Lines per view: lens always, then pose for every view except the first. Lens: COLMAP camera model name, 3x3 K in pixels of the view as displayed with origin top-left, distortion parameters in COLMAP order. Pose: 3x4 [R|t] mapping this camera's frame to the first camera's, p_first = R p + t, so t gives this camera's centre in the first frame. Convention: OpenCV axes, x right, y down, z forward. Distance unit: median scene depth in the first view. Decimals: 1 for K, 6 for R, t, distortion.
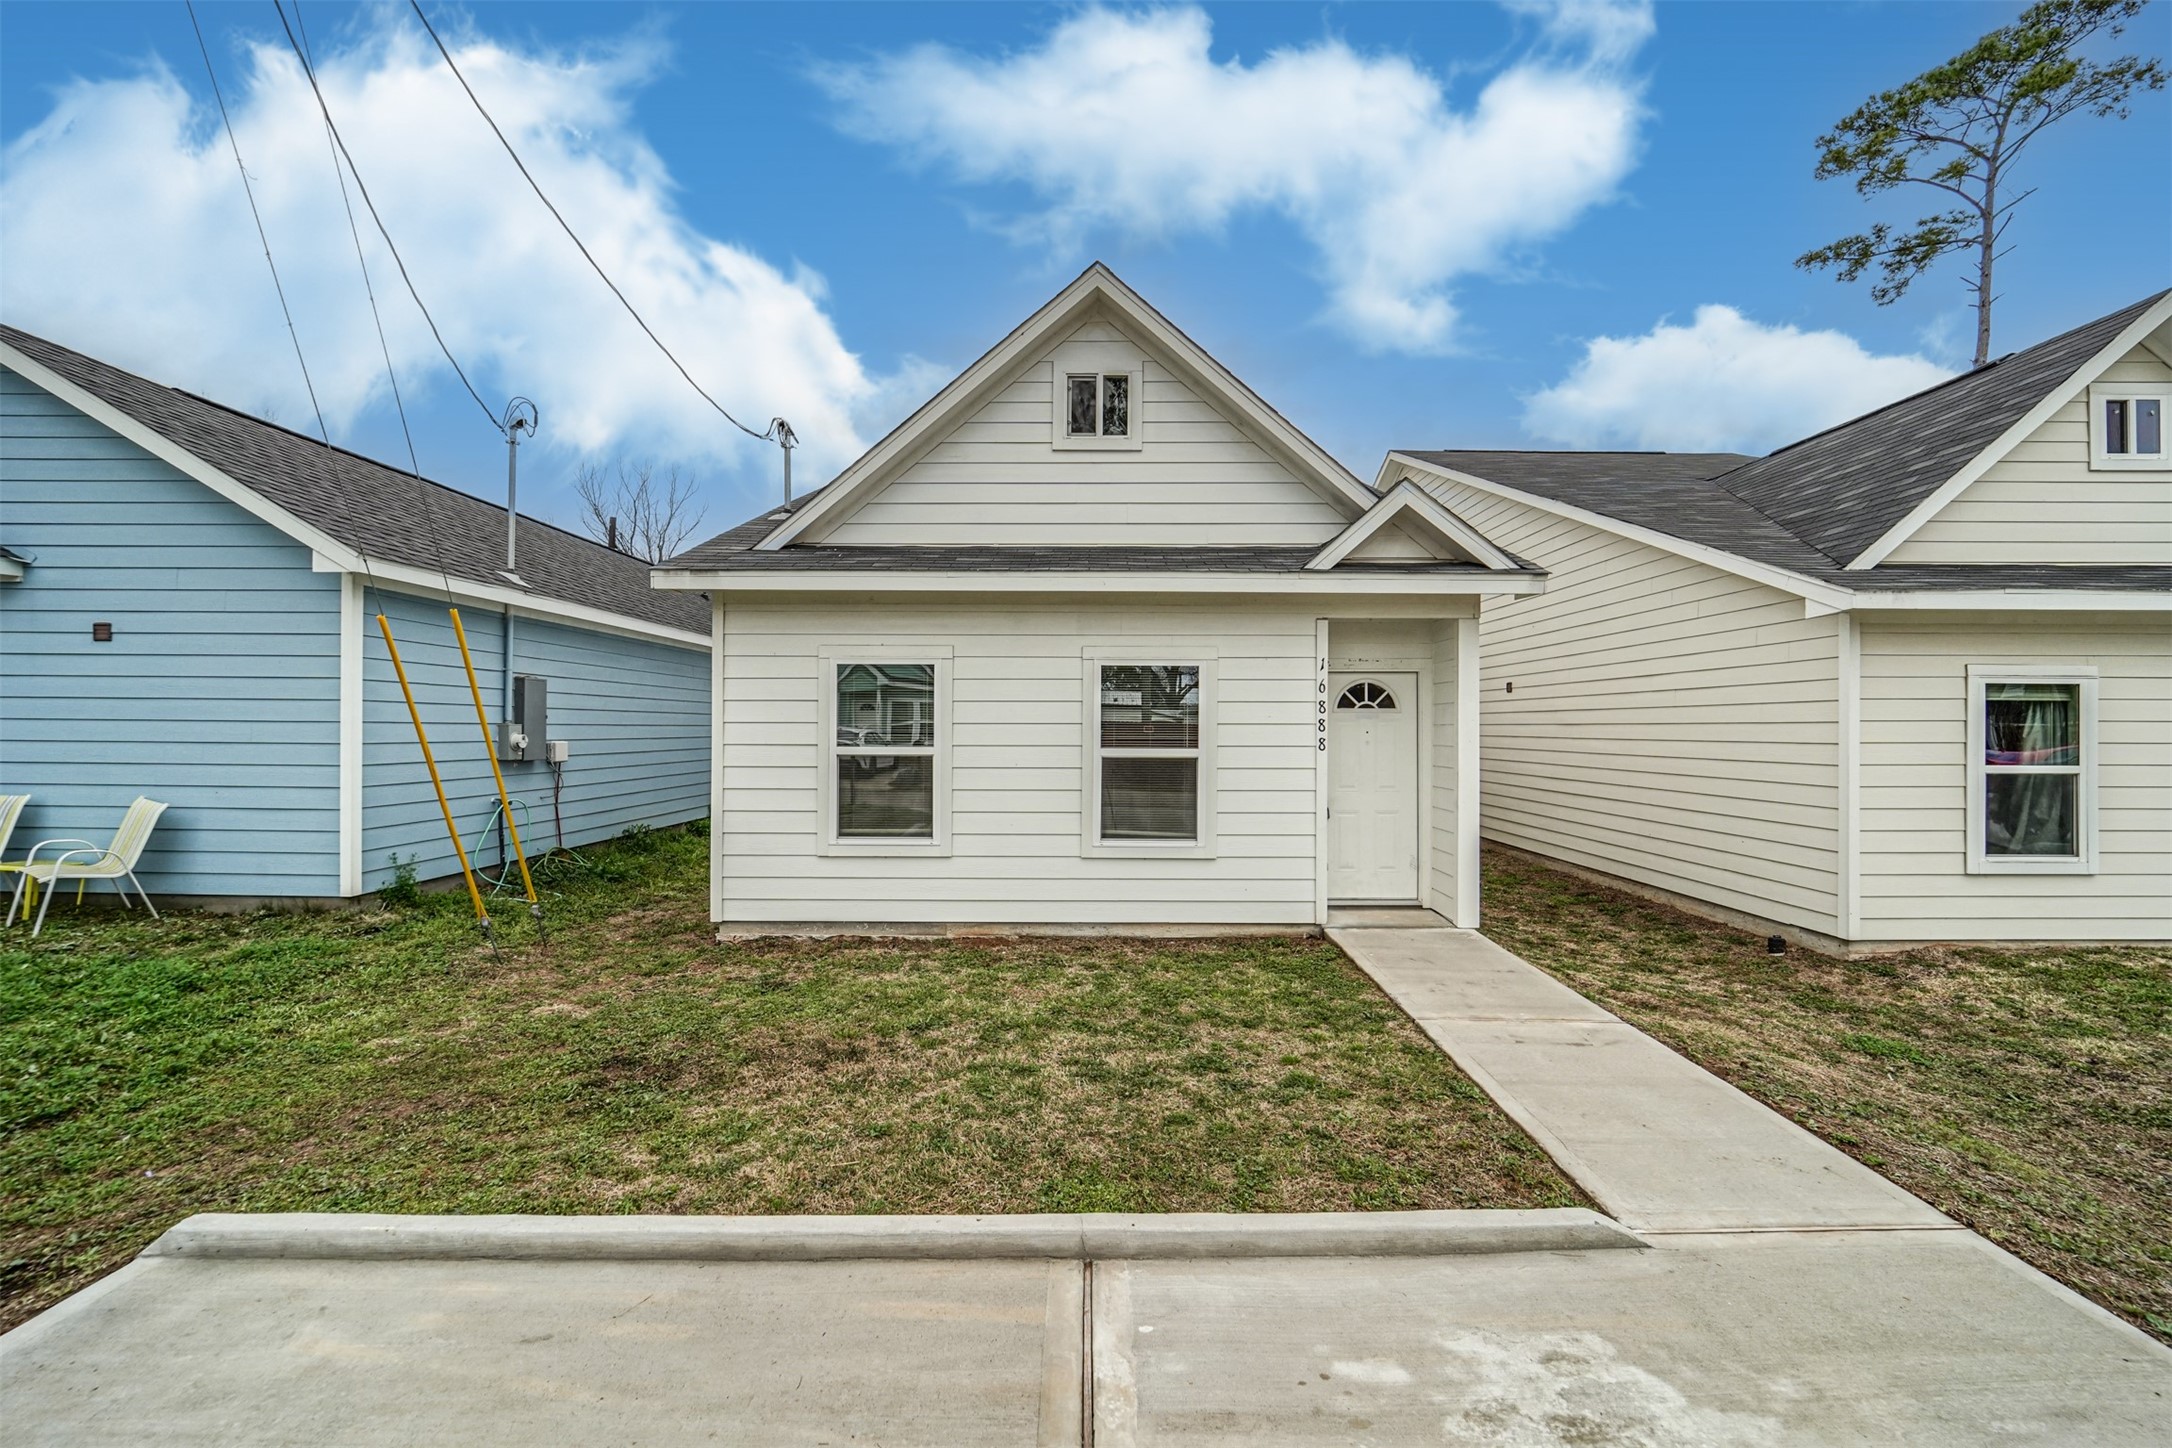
lens RADIAL K [[886.1, 0, 1080.0], [0, 886.1, 723.9], [0, 0, 1]] dist [-0.000919, 0.001052]
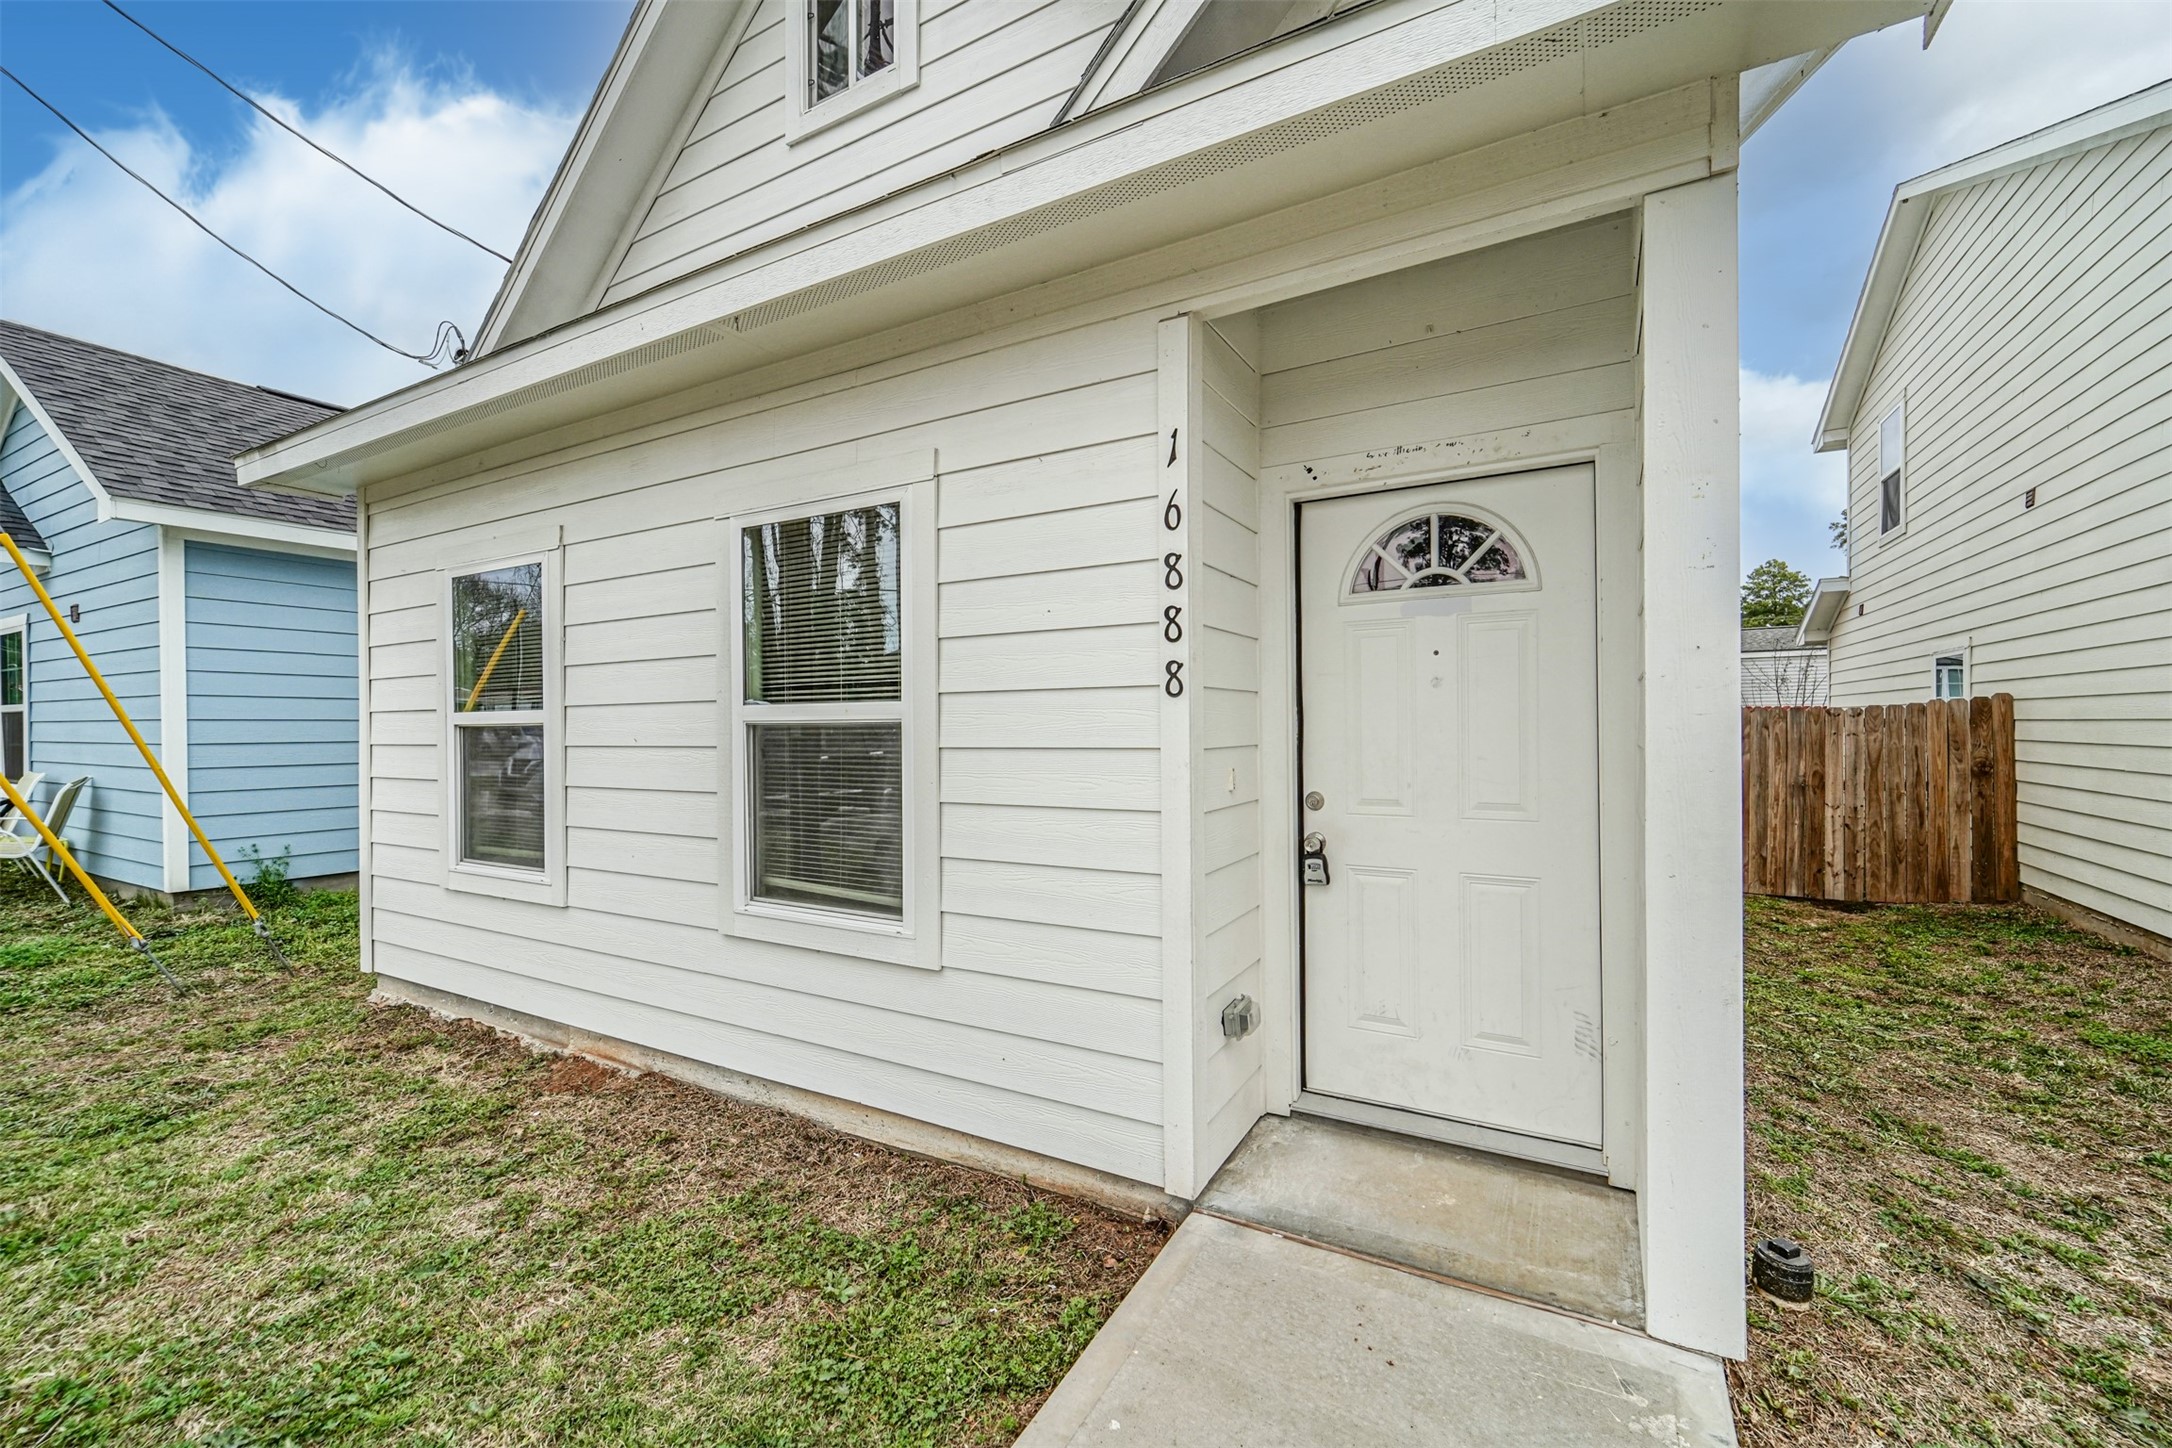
lens RADIAL K [[886.1, 0, 1075.3], [0, 886.1, 722.0], [0, 0, 1]] dist [-0.000919, 0.001052]
pose [[0.875130, -0.013392, -0.483702, 0.420691], [0.016276, 0.999866, 0.001765, 0.039934], [0.483614, -0.009417, 0.875231, 0.701669]]
